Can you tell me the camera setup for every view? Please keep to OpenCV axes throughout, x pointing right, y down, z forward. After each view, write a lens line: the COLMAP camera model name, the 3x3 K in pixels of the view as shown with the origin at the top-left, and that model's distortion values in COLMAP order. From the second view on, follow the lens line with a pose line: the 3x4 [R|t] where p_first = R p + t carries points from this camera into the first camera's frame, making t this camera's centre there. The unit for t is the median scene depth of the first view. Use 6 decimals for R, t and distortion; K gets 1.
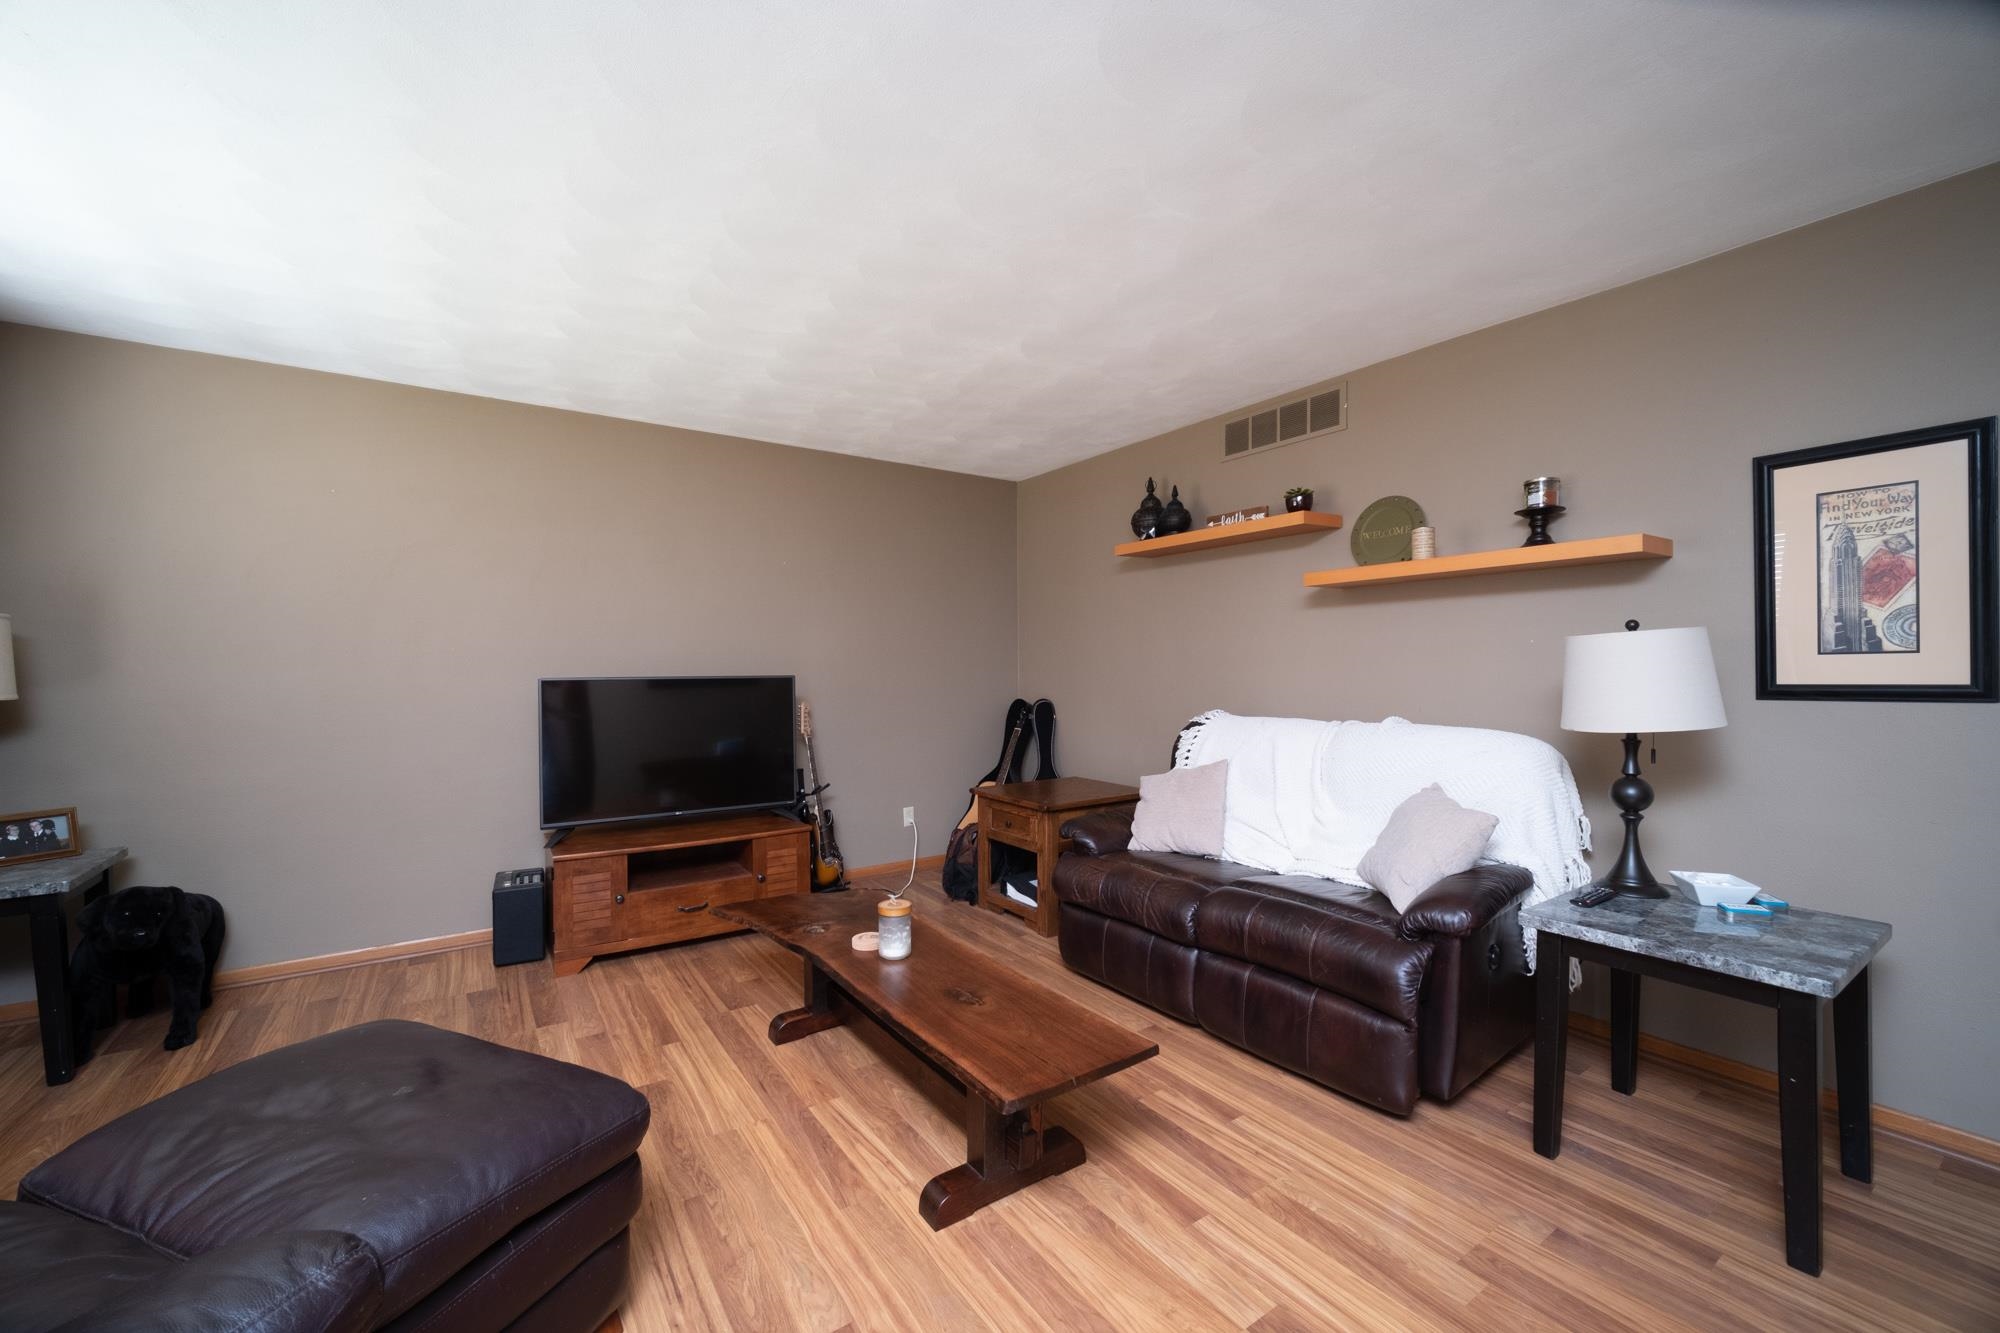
lens RADIAL K [[803.1, 0, 996.5], [0, 803.1, 668.3], [0, 0, 1]] dist [0.000167, -0.000172]
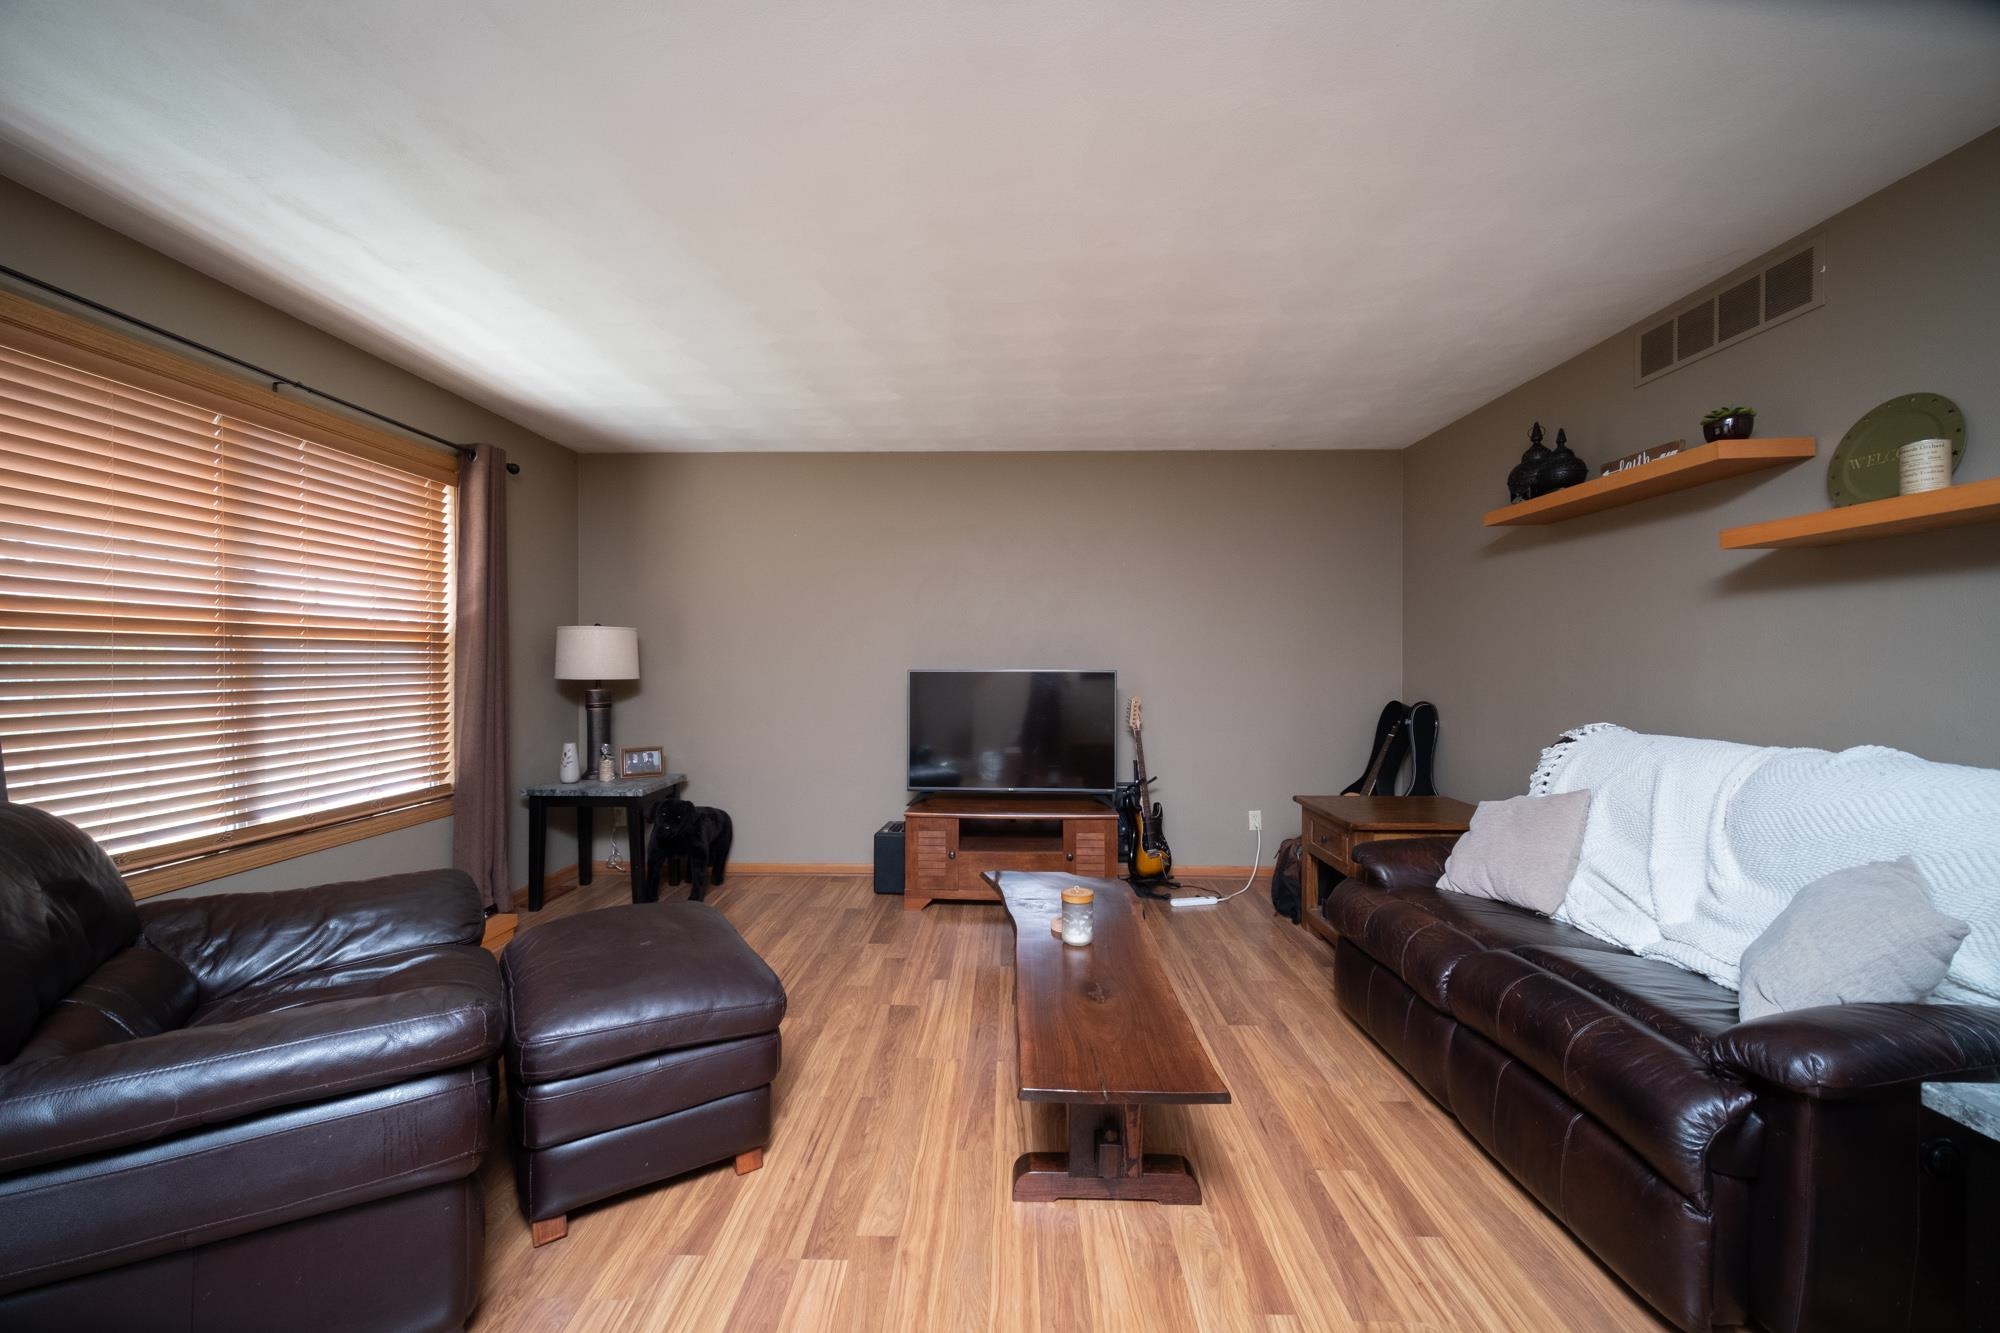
lens RADIAL K [[792.9, 0, 981.9], [0, 792.9, 660.8], [0, 0, 1]] dist [0.000733, -0.000390]
pose [[0.807587, 0.004671, -0.589730, 0.289957], [-0.006930, 0.999975, -0.001571, -0.000570], [0.589708, 0.005356, 0.807599, 0.079651]]
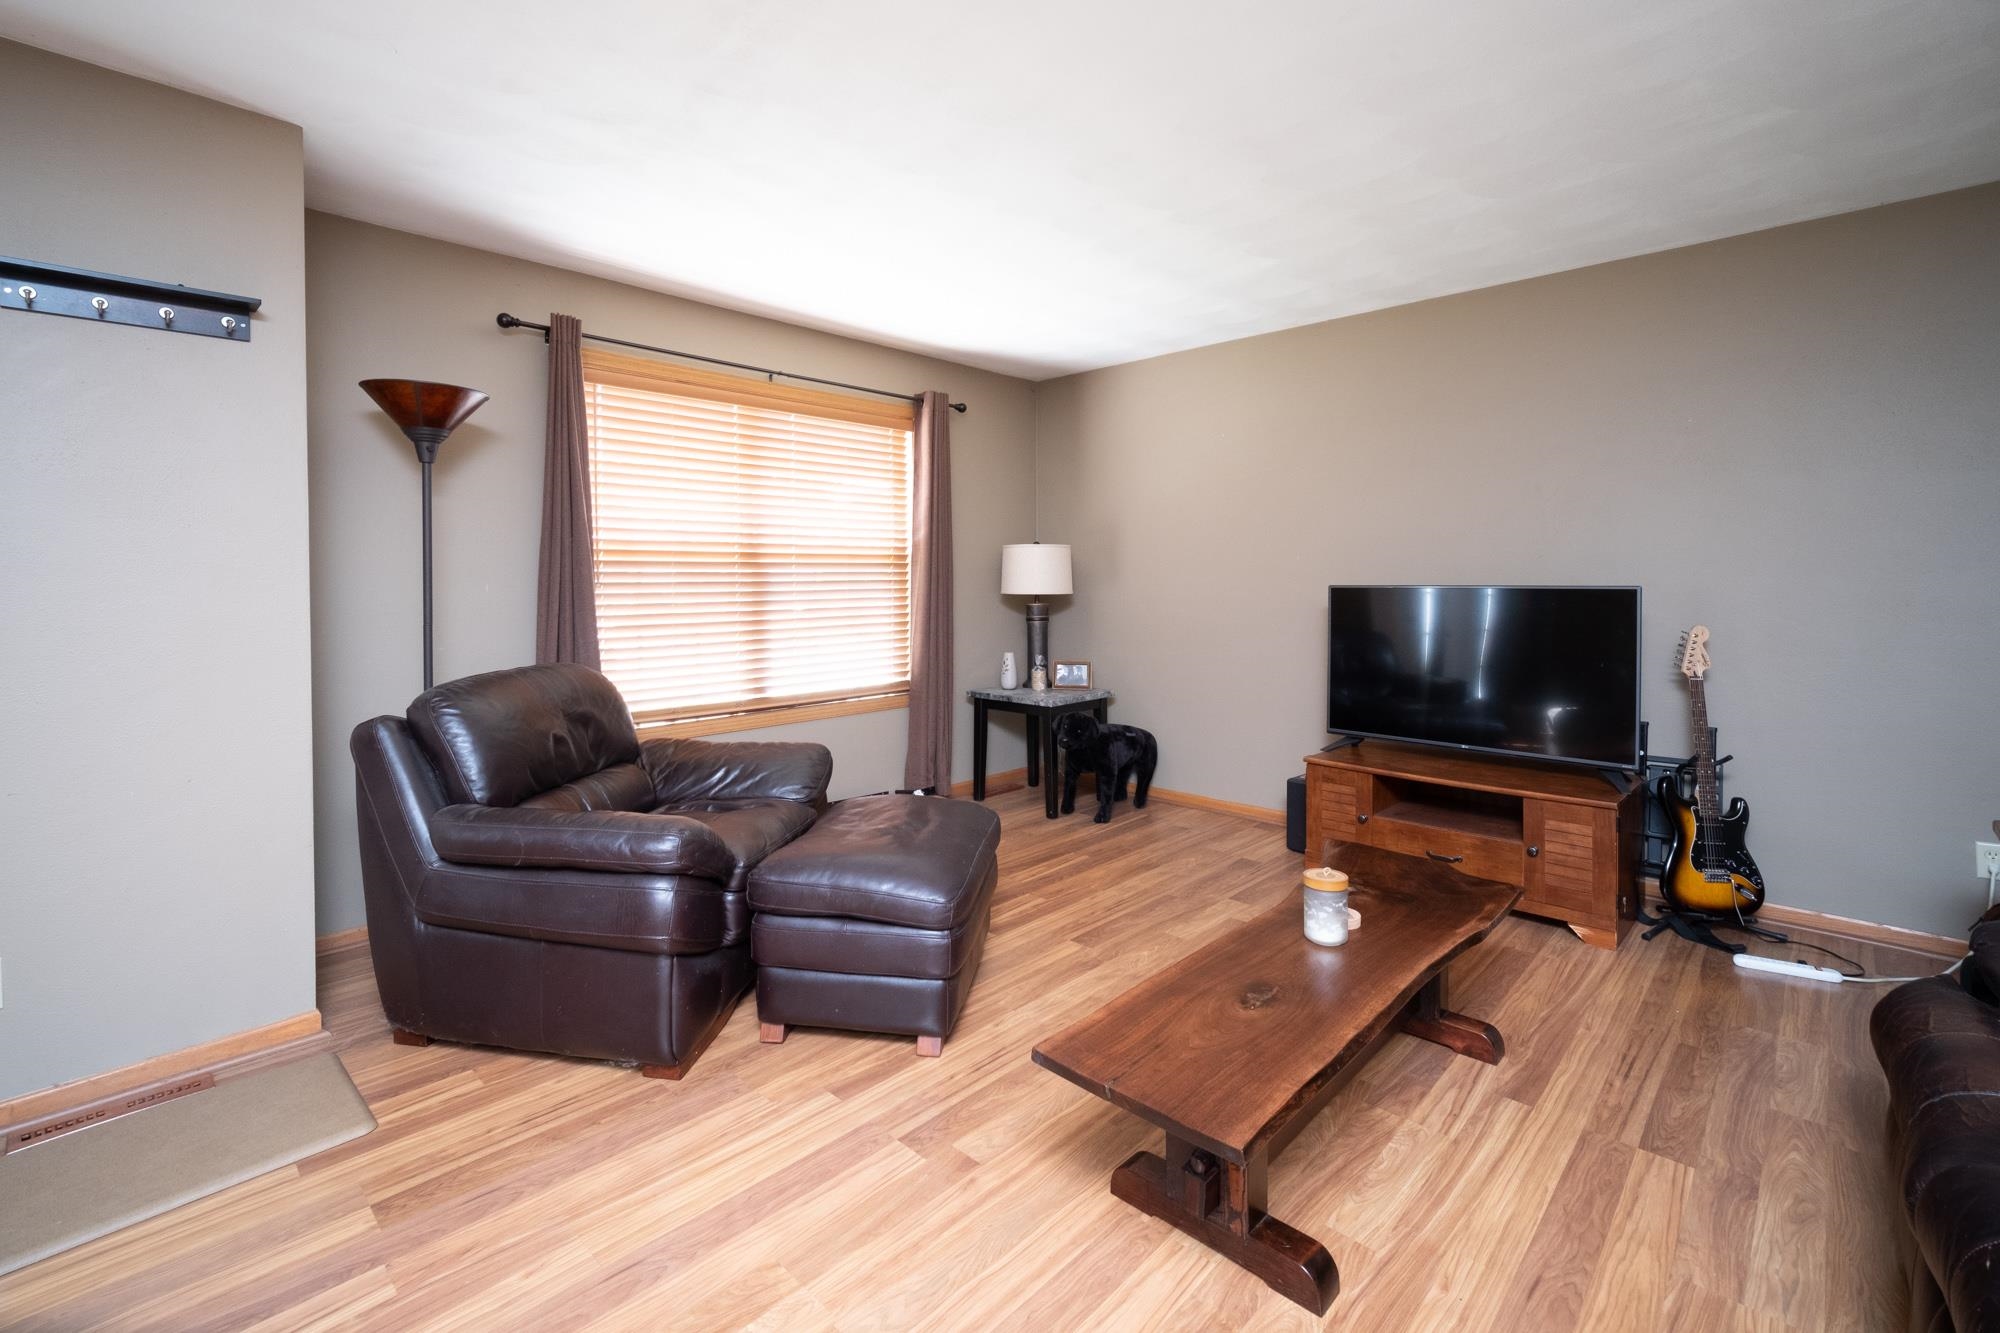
lens RADIAL K [[873.9, 0, 965.1], [0, 873.9, 580.9], [0, 0, 1]] dist [-0.002839, -0.000751]
pose [[0.190408, 0.008660, -0.981667, 0.504949], [0.001446, 0.999958, 0.009101, -0.005405], [0.981704, -0.003153, 0.190387, 0.376965]]
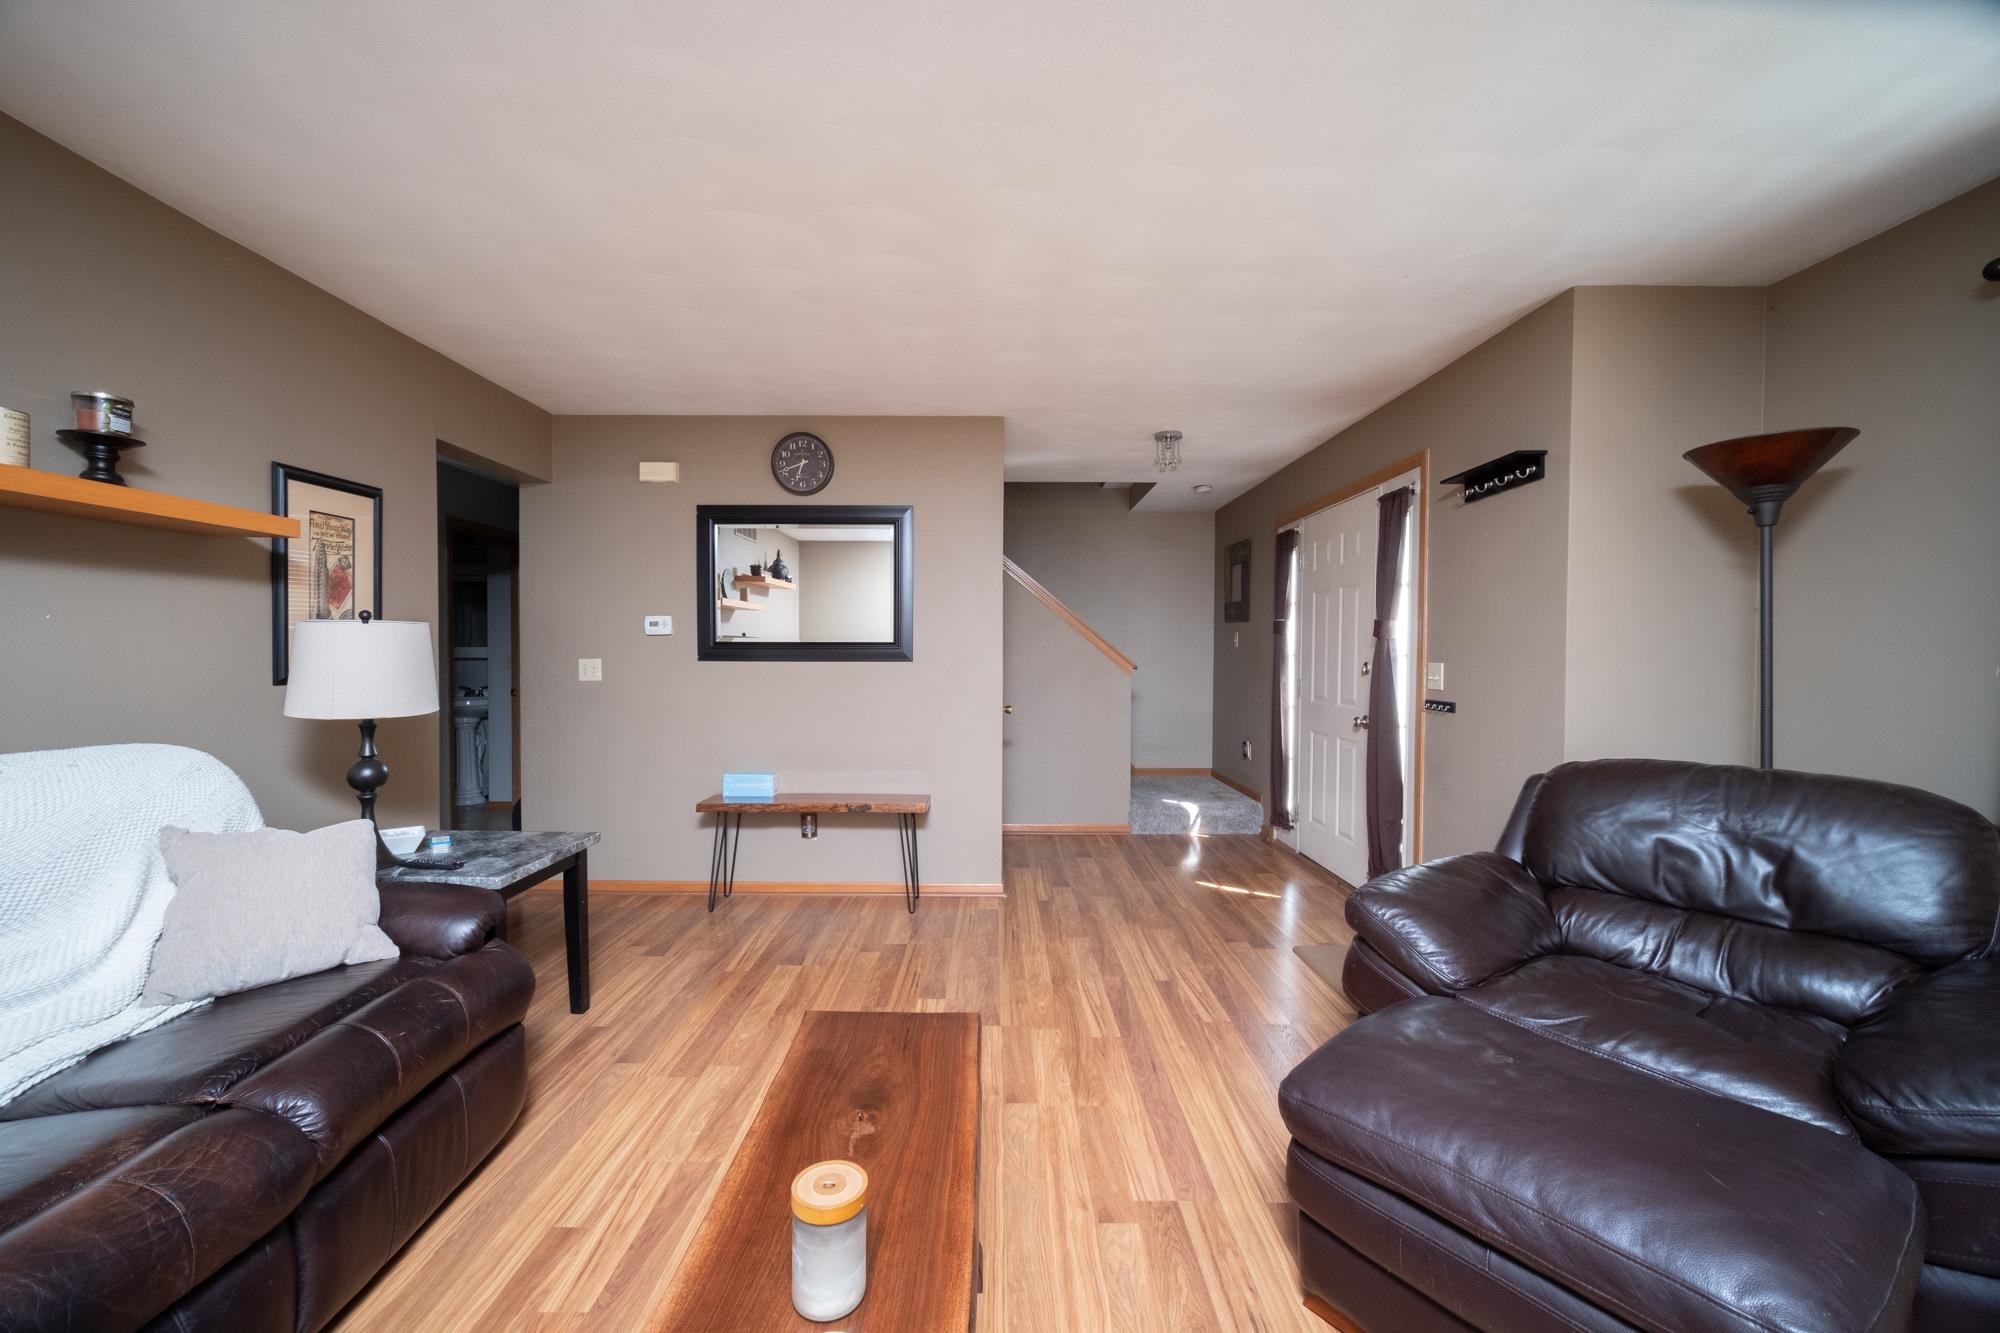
lens RADIAL K [[803.1, 0, 996.5], [0, 803.1, 668.3], [0, 0, 1]] dist [0.000167, -0.000172]
pose [[-0.830936, -0.007261, 0.556321, -0.348865], [0.001603, 0.999879, 0.015445, 0.000879], [-0.556366, 0.013726, -0.830824, 1.018866]]
